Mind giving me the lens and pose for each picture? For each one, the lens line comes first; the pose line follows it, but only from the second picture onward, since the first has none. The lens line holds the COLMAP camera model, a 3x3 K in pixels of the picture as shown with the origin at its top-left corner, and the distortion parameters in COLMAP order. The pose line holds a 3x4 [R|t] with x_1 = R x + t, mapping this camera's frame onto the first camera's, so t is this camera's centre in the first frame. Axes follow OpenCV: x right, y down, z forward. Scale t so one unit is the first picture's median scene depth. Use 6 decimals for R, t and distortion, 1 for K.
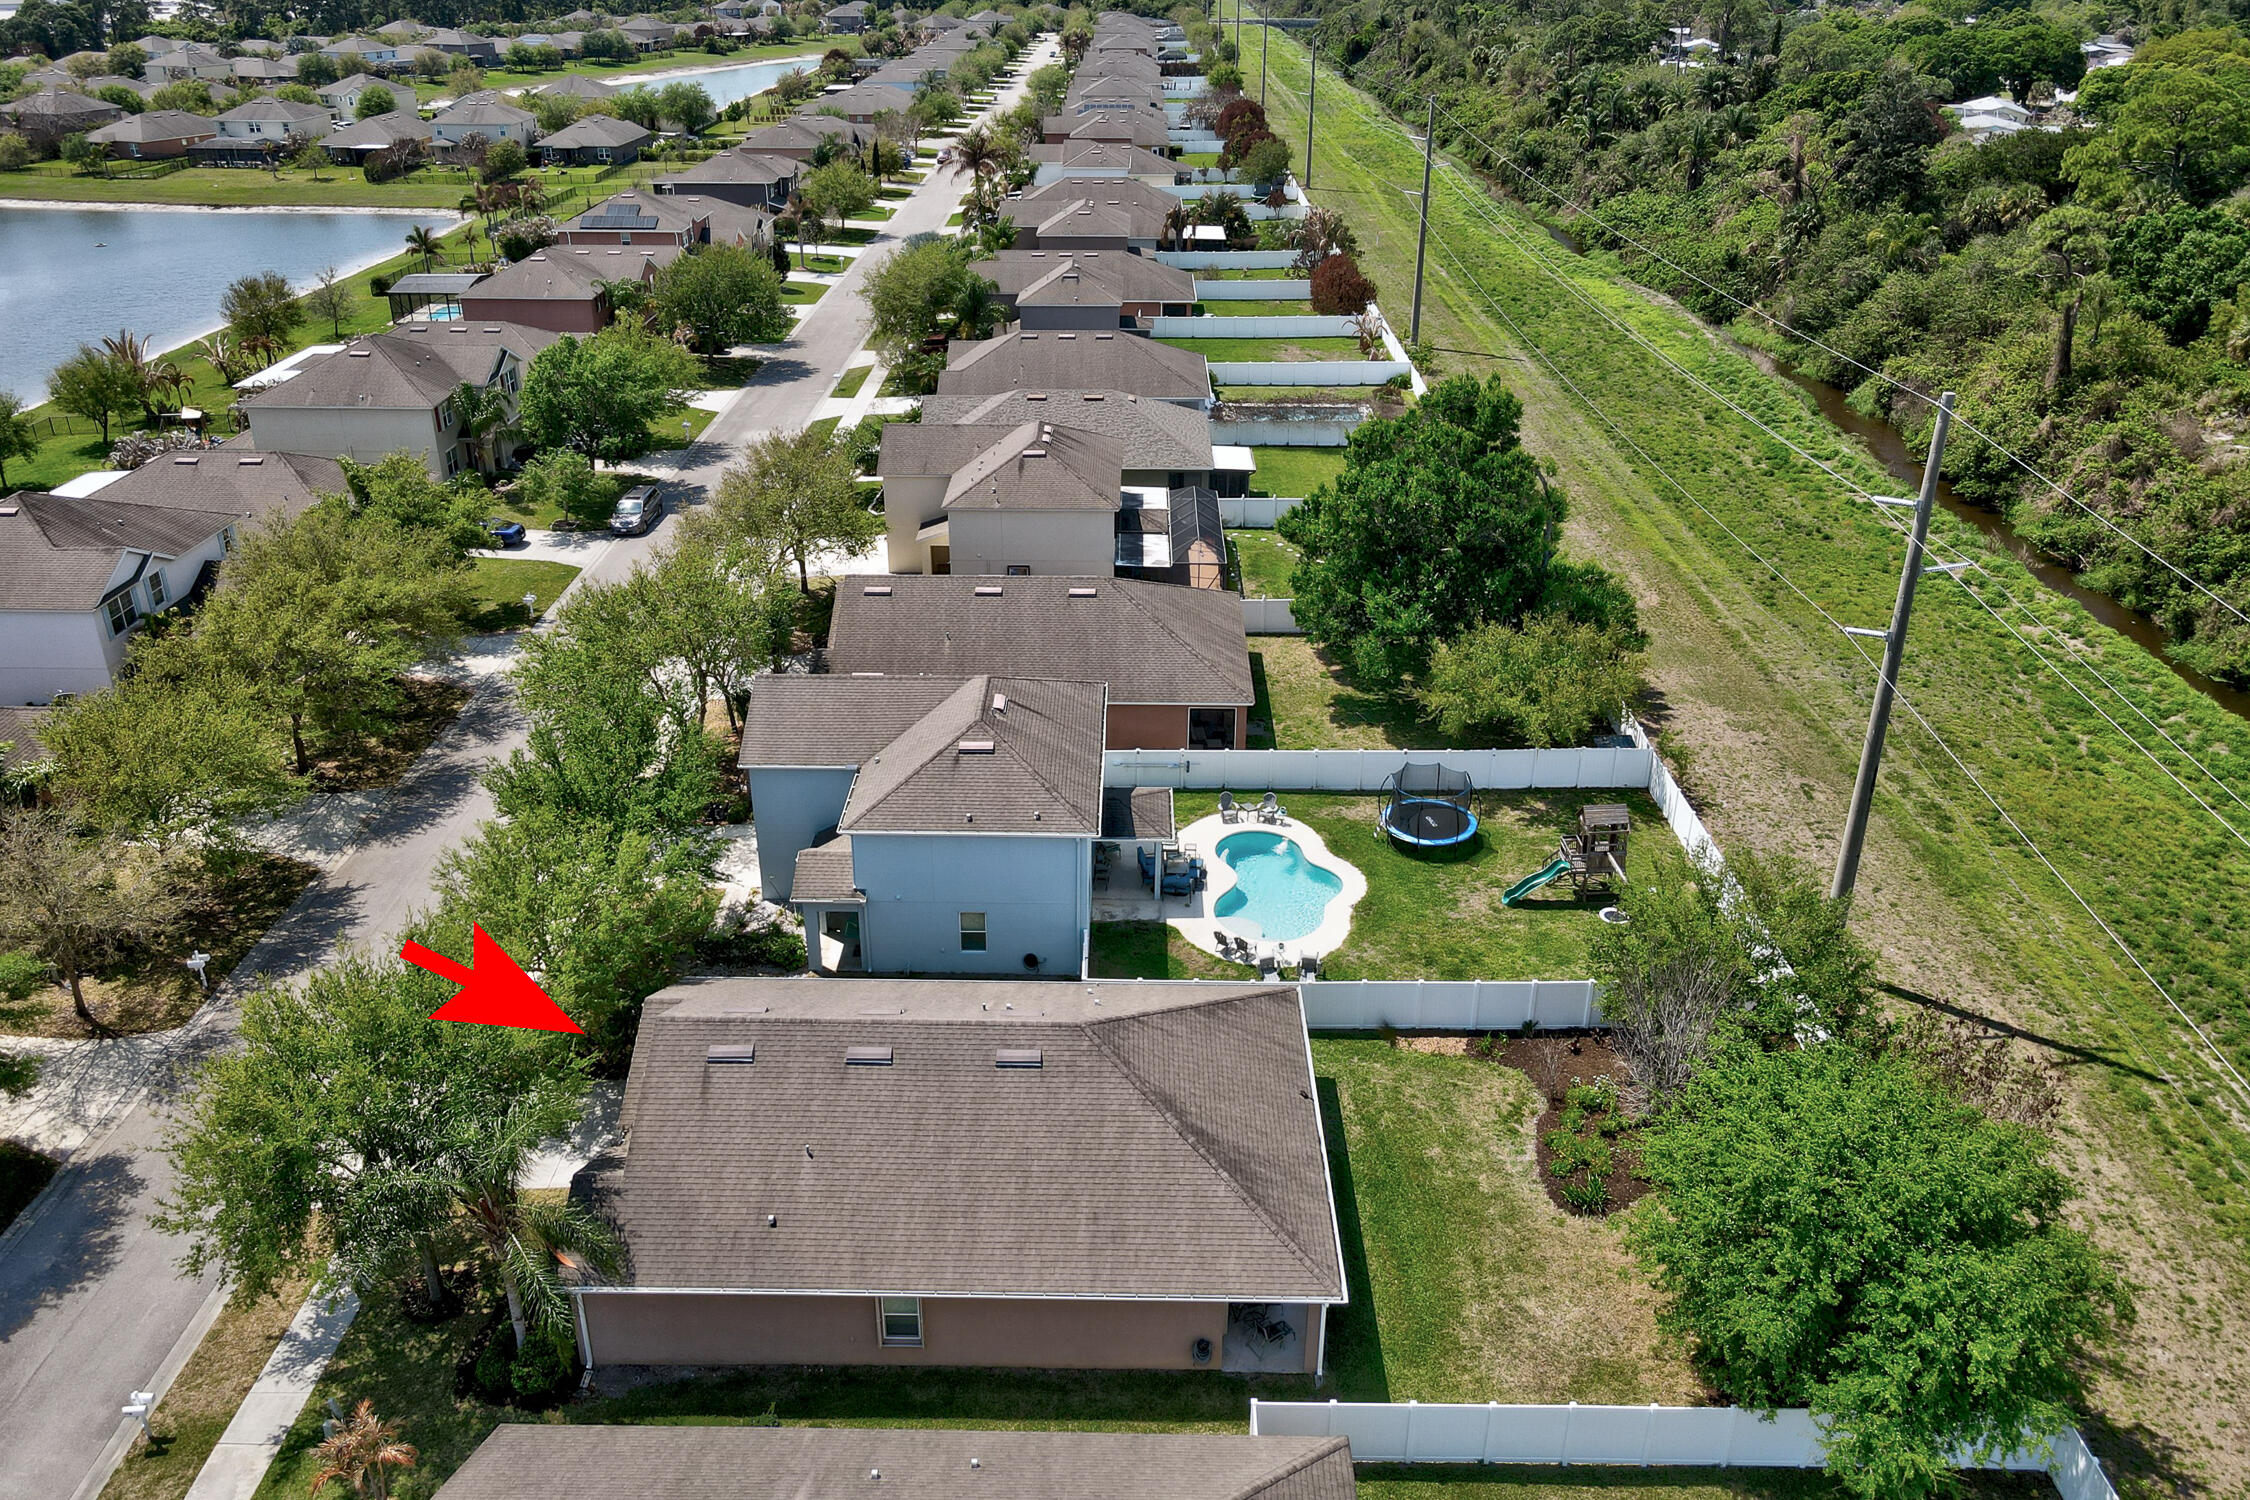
lens RADIAL K [[1675.3, 0, 1102.1], [0, 1675.3, 680.6], [0, 0, 1]] dist [0.002363, 0.027172]
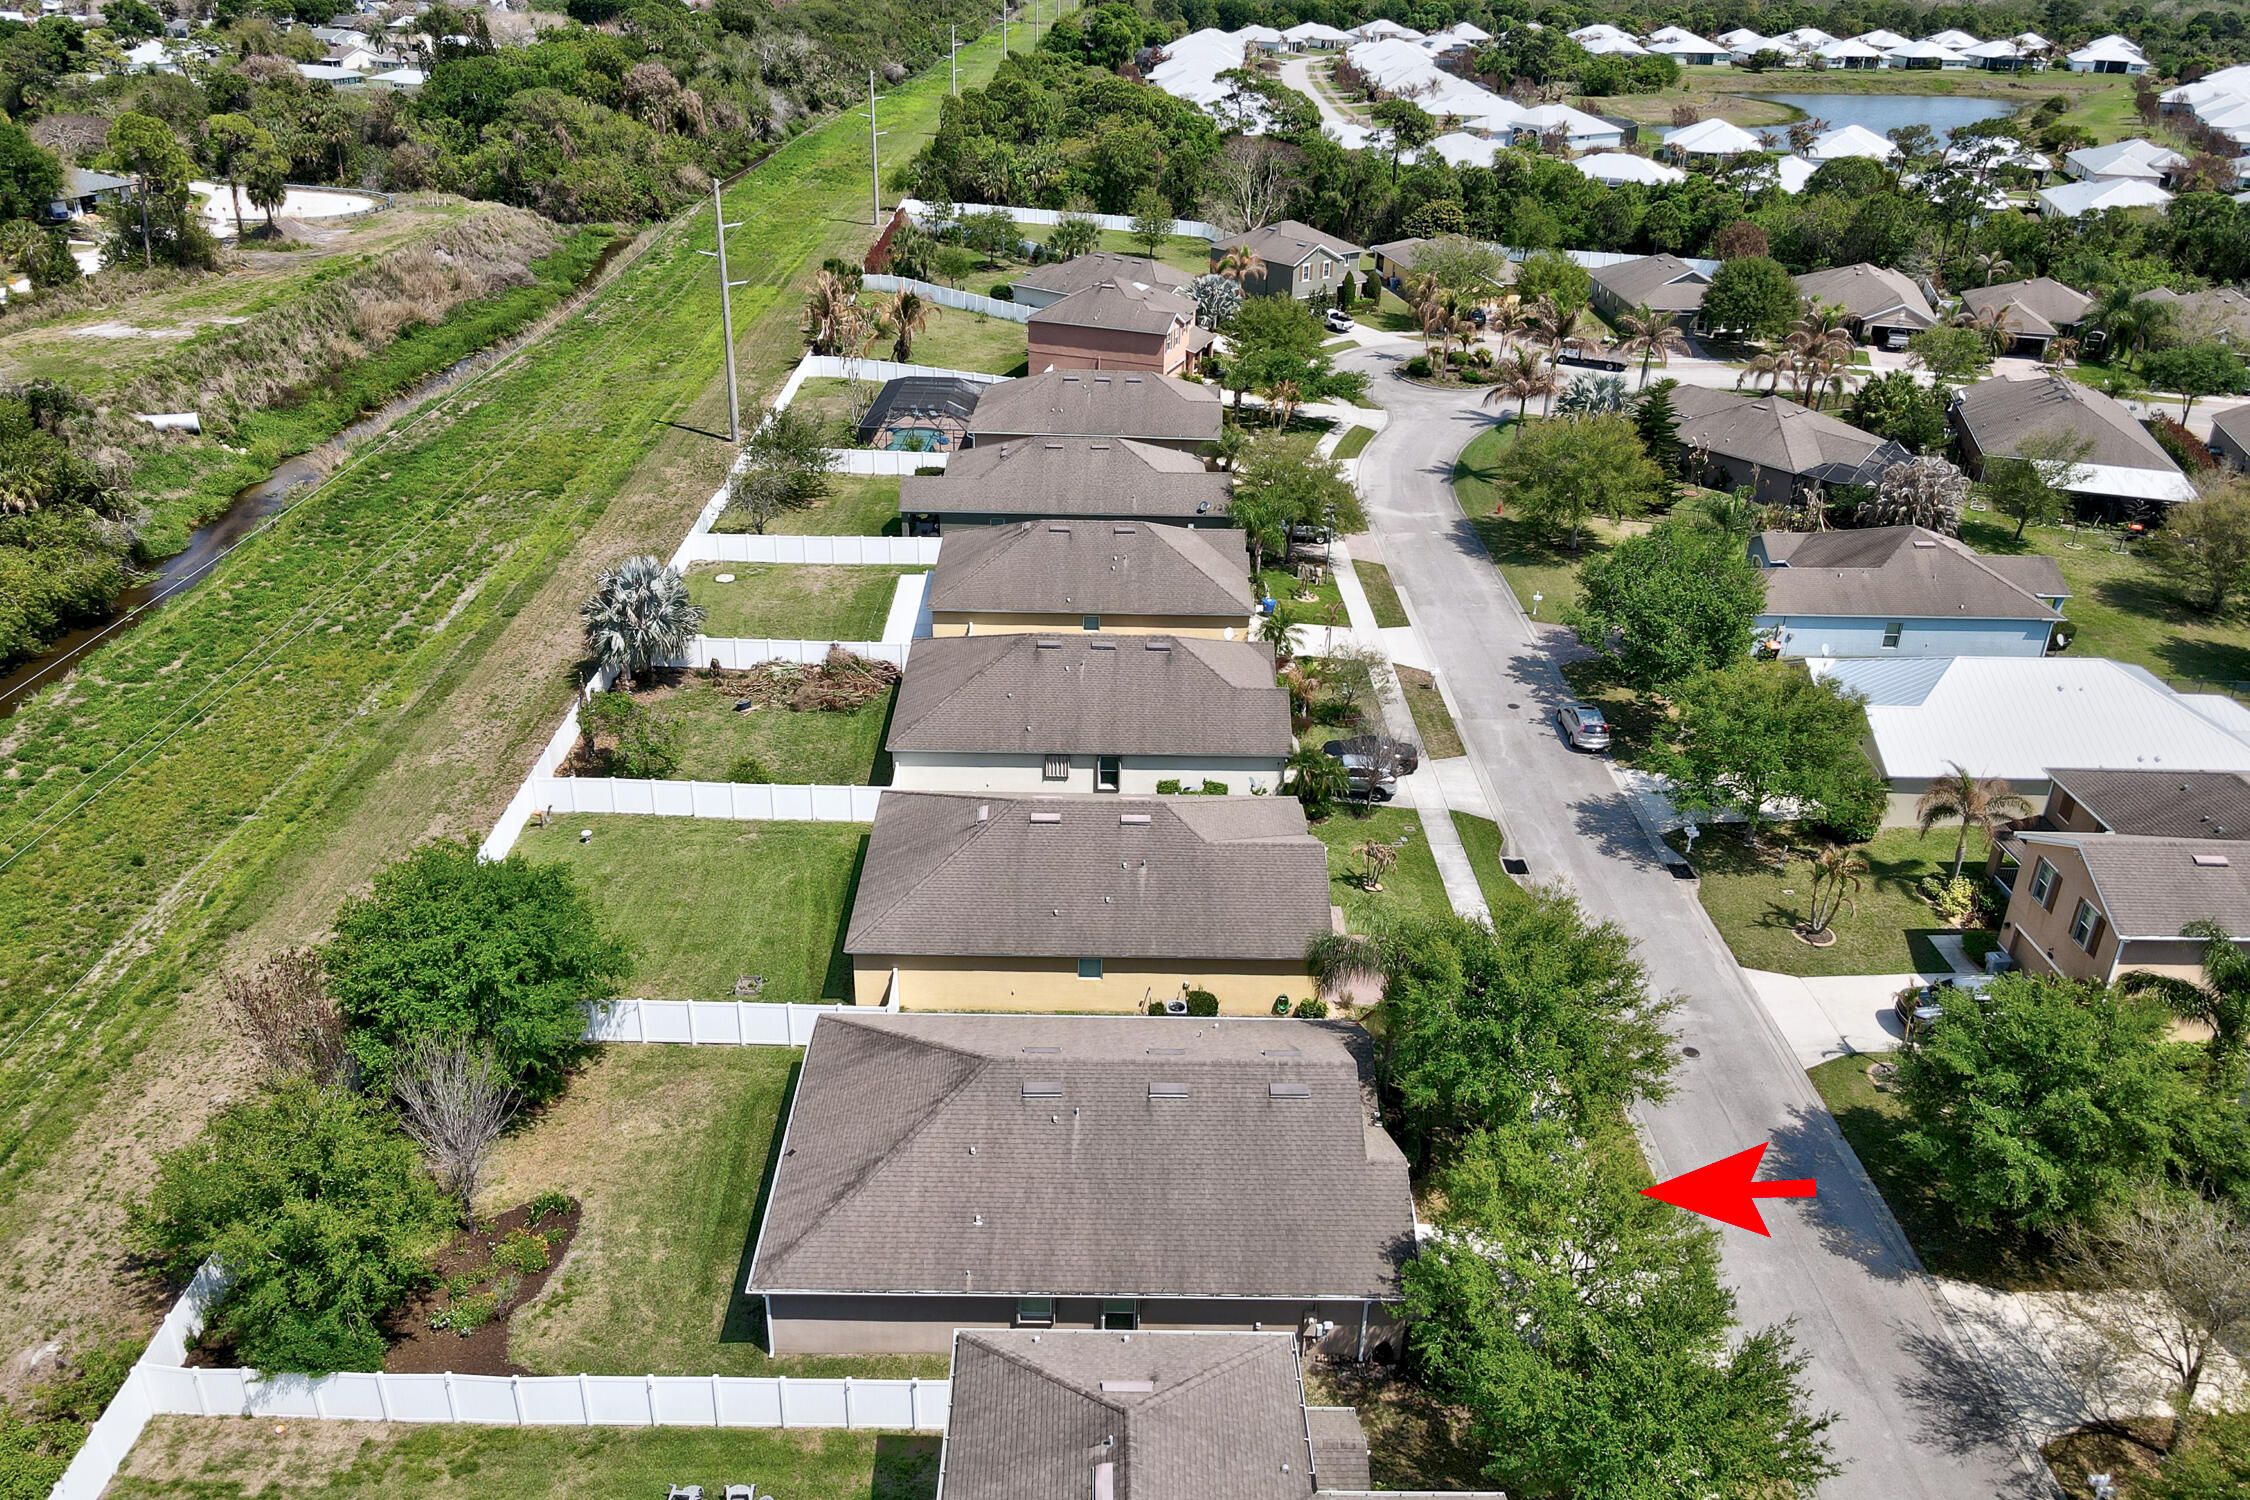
lens RADIAL K [[1654.4, 0, 1113.4], [0, 1654.4, 681.4], [0, 0, 1]] dist [0.011665, 0.006212]
pose [[-0.999228, -0.007860, -0.038485, -0.030066], [-0.034258, 0.653736, 0.755947, -0.494801], [0.019217, 0.756682, -0.653501, 0.917219]]
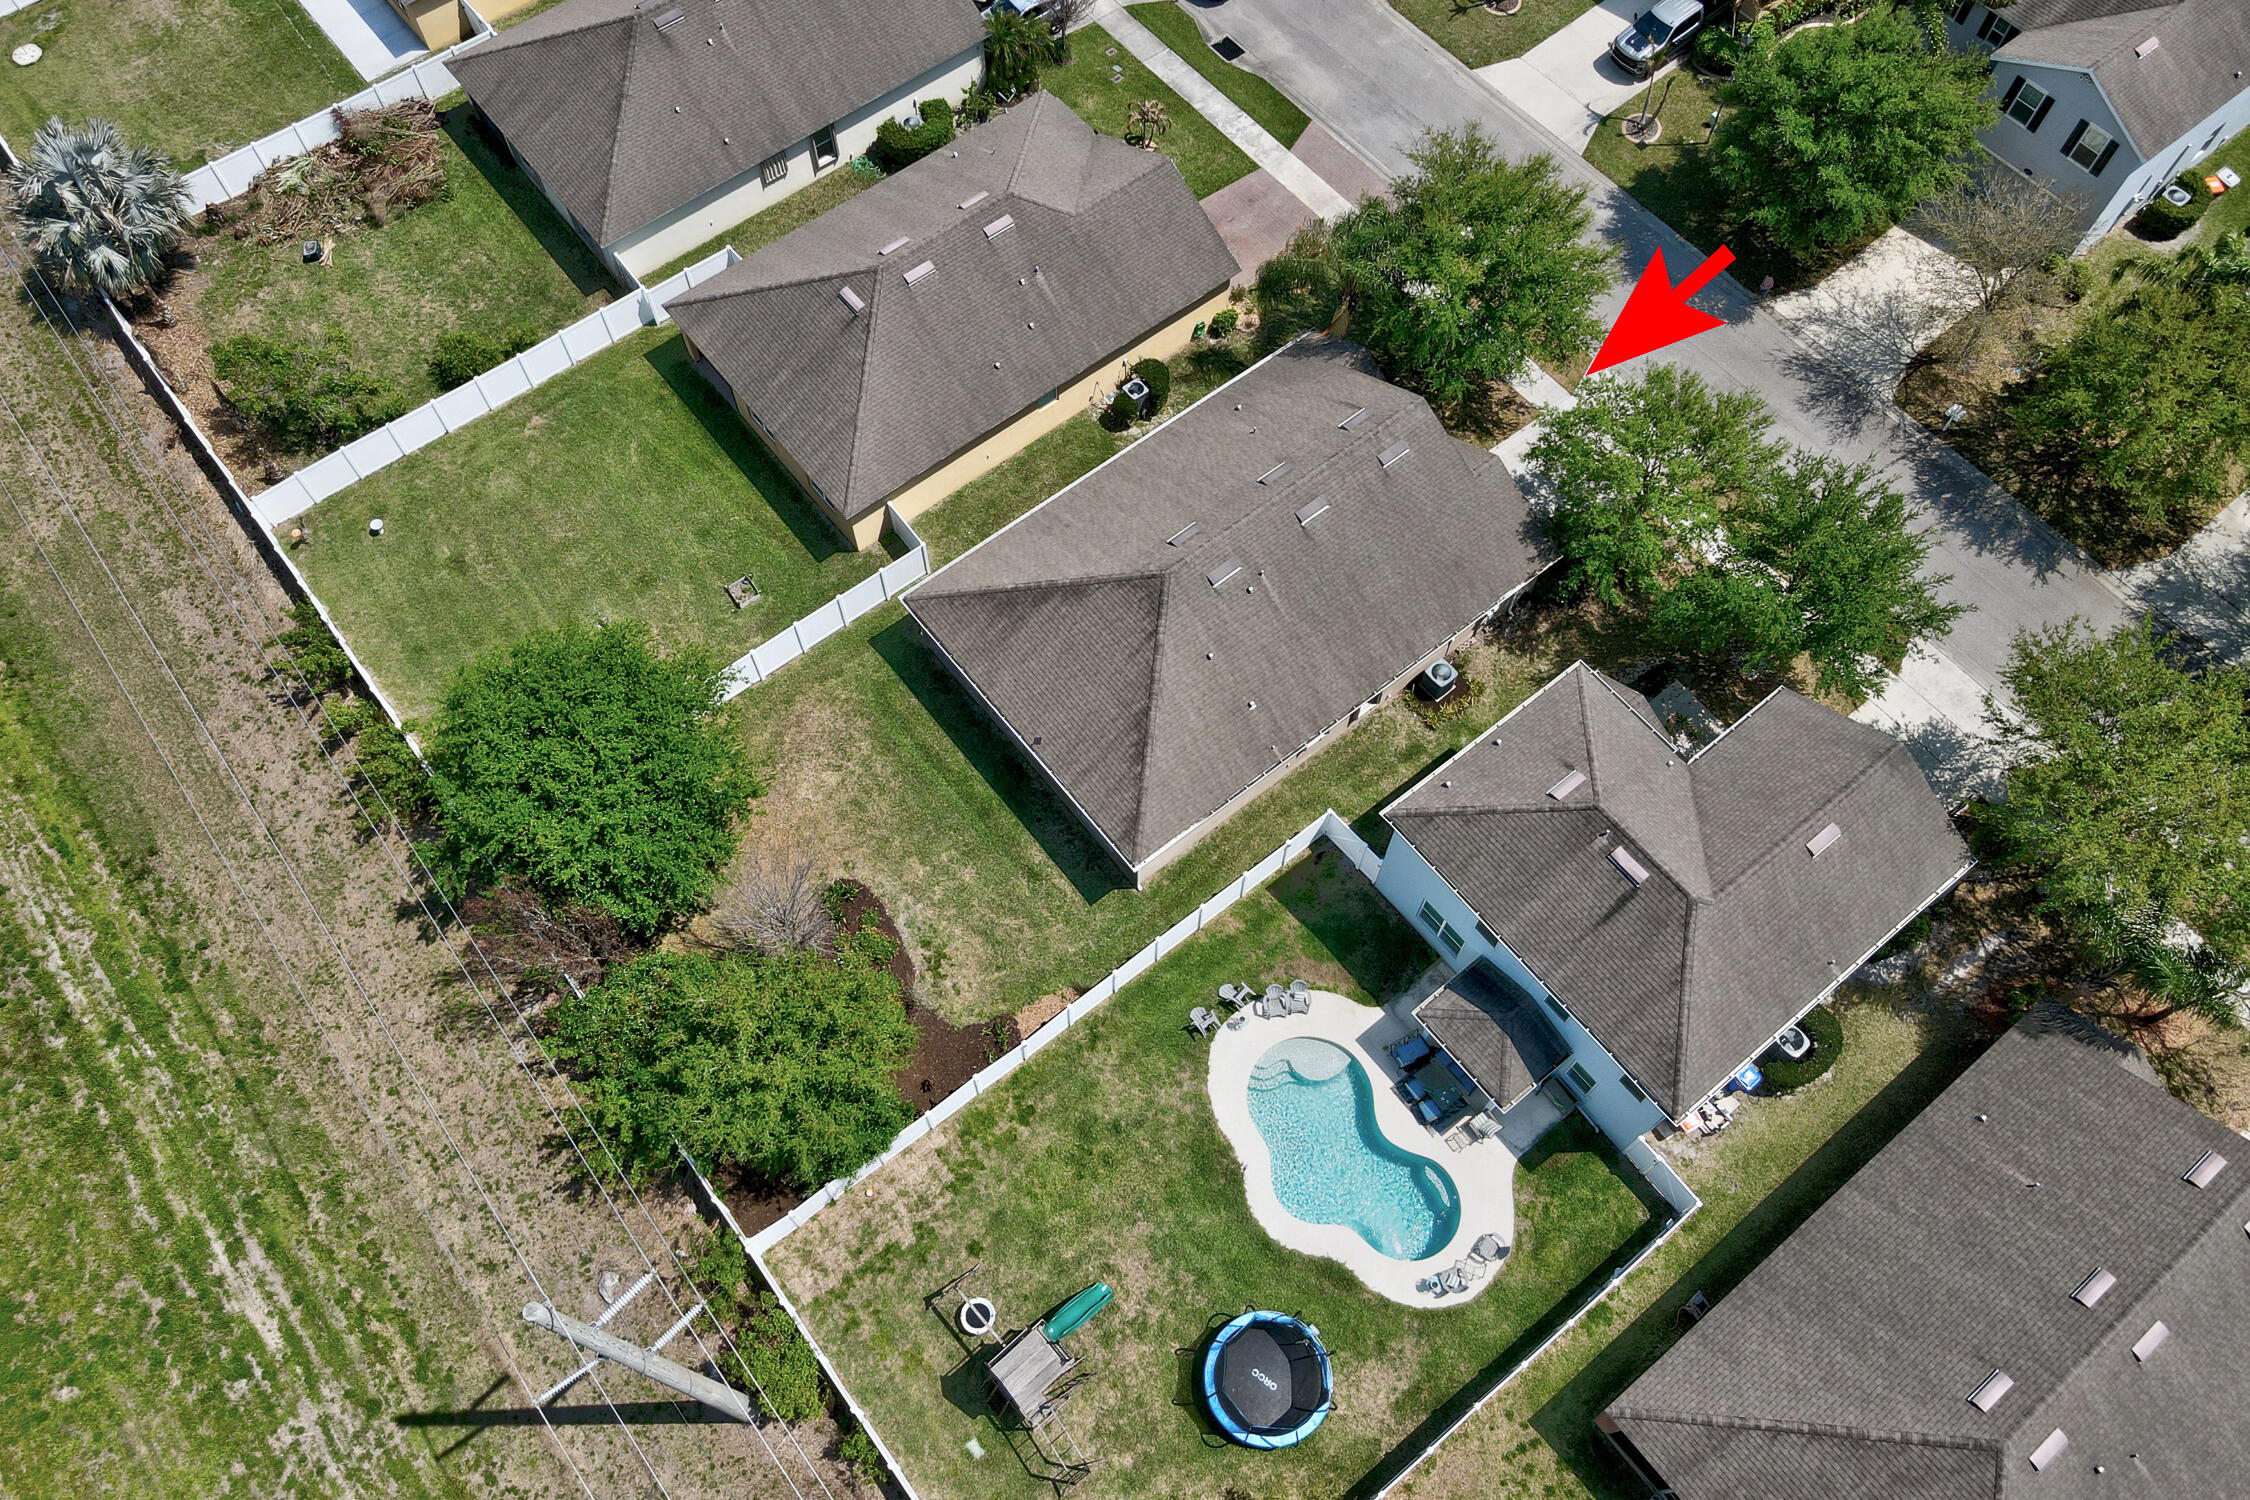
lens RADIAL K [[1653.2, 0, 1101.2], [0, 1653.2, 754.1], [0, 0, 1]] dist [0.000174, 0.037402]
pose [[-0.772577, 0.570053, -0.279579, 0.257095], [-0.254040, 0.126017, 0.958949, -0.542114], [0.581884, 0.811886, 0.047458, 0.602477]]
